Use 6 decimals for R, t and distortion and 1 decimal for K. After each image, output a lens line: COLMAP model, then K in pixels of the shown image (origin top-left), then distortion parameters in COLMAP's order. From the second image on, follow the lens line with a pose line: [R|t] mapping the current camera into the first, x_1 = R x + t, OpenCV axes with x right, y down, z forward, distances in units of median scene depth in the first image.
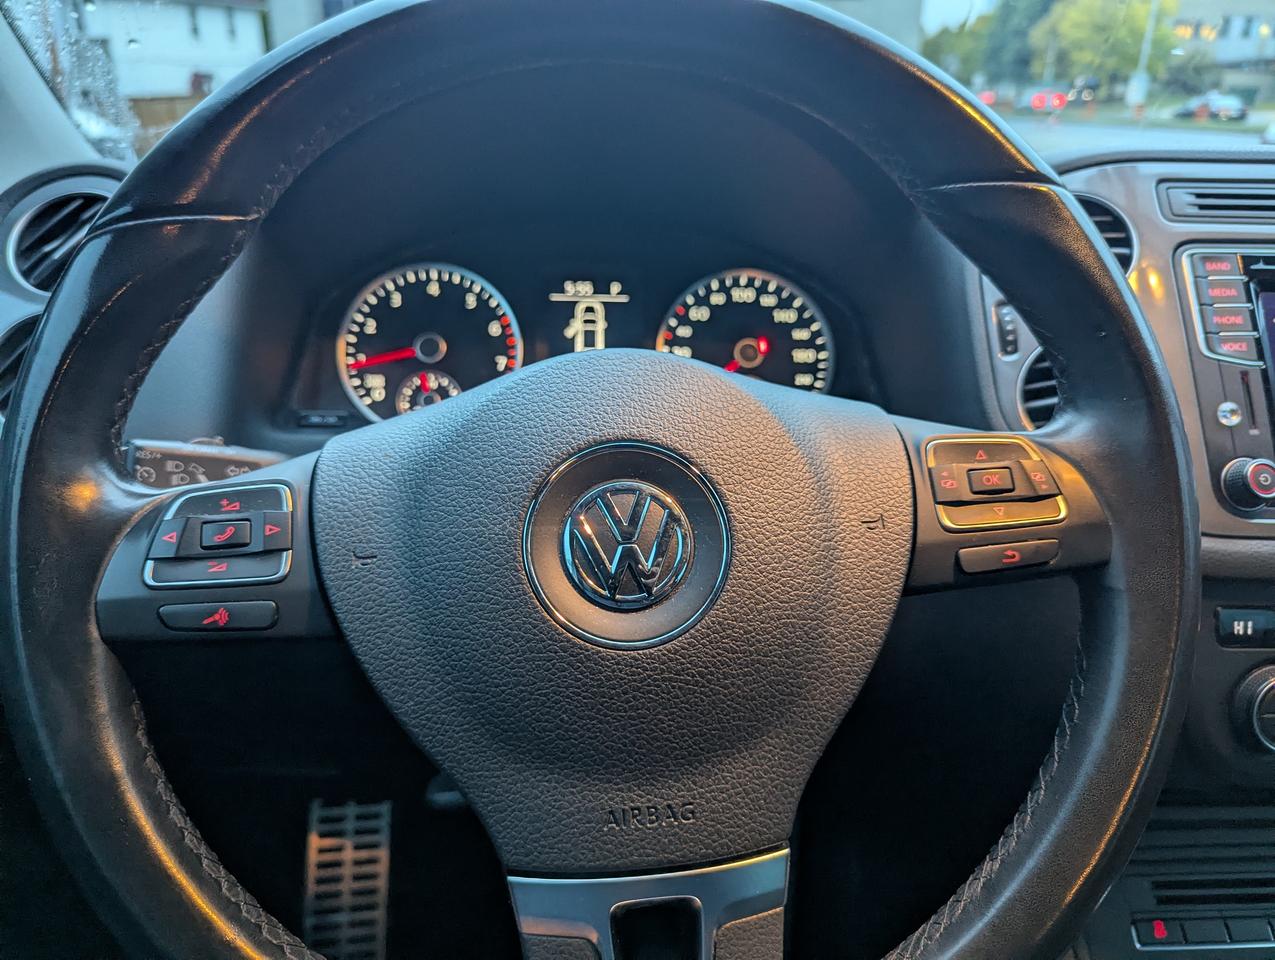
lens RADIAL K [[897.6, 0, 638.9], [0, 897.6, 480.1], [0, 0, 1]] dist [0.028928, -0.026719]
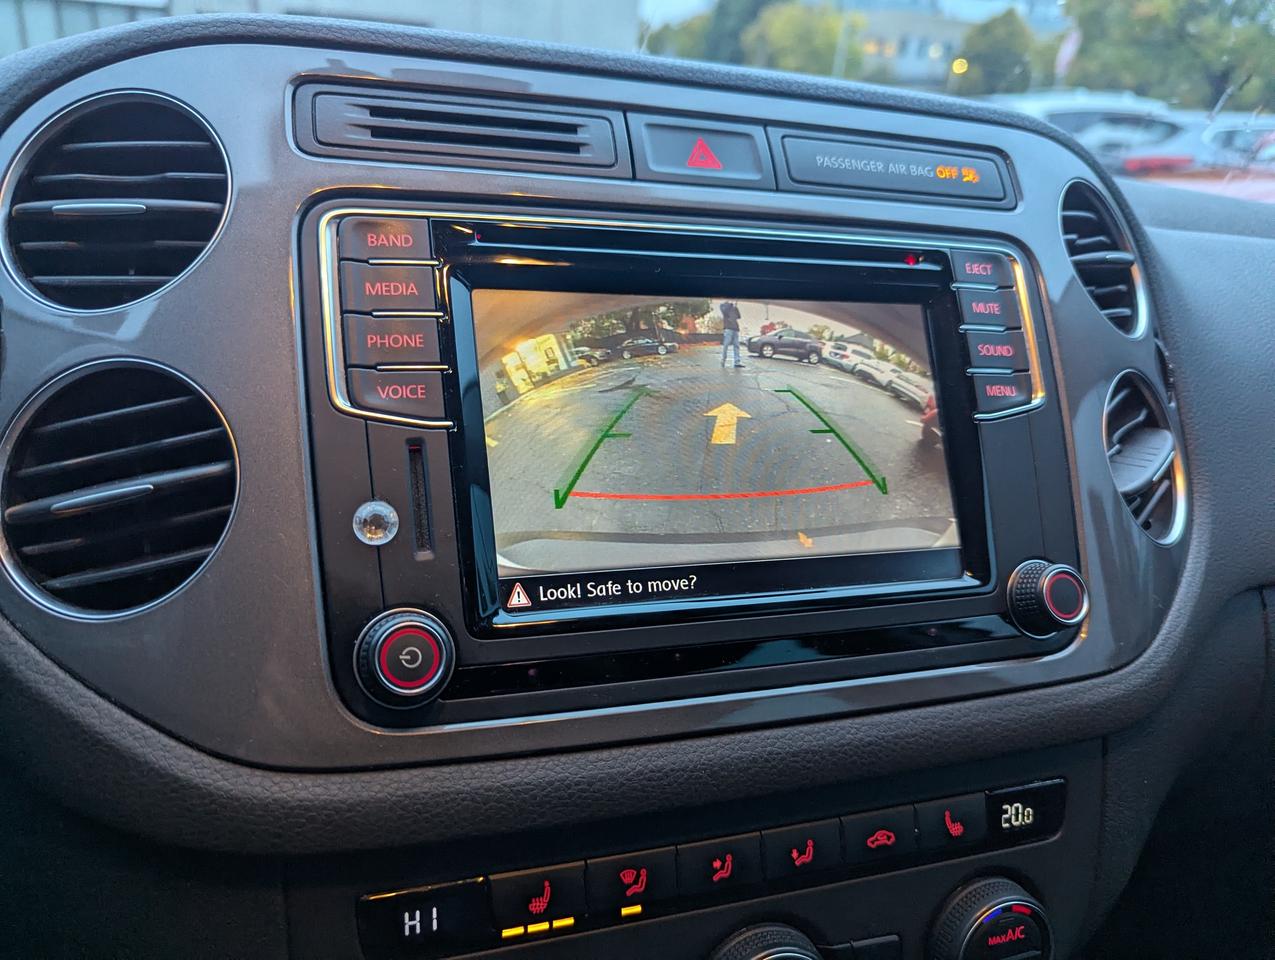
lens RADIAL K [[897.6, 0, 642.5], [0, 897.6, 480.9], [0, 0, 1]] dist [0.028928, -0.026719]
pose [[0.961640, -0.038342, 0.271623, 0.618212], [0.033267, 0.999176, 0.023267, -0.098057], [-0.272291, -0.013338, 0.962123, 0.427474]]
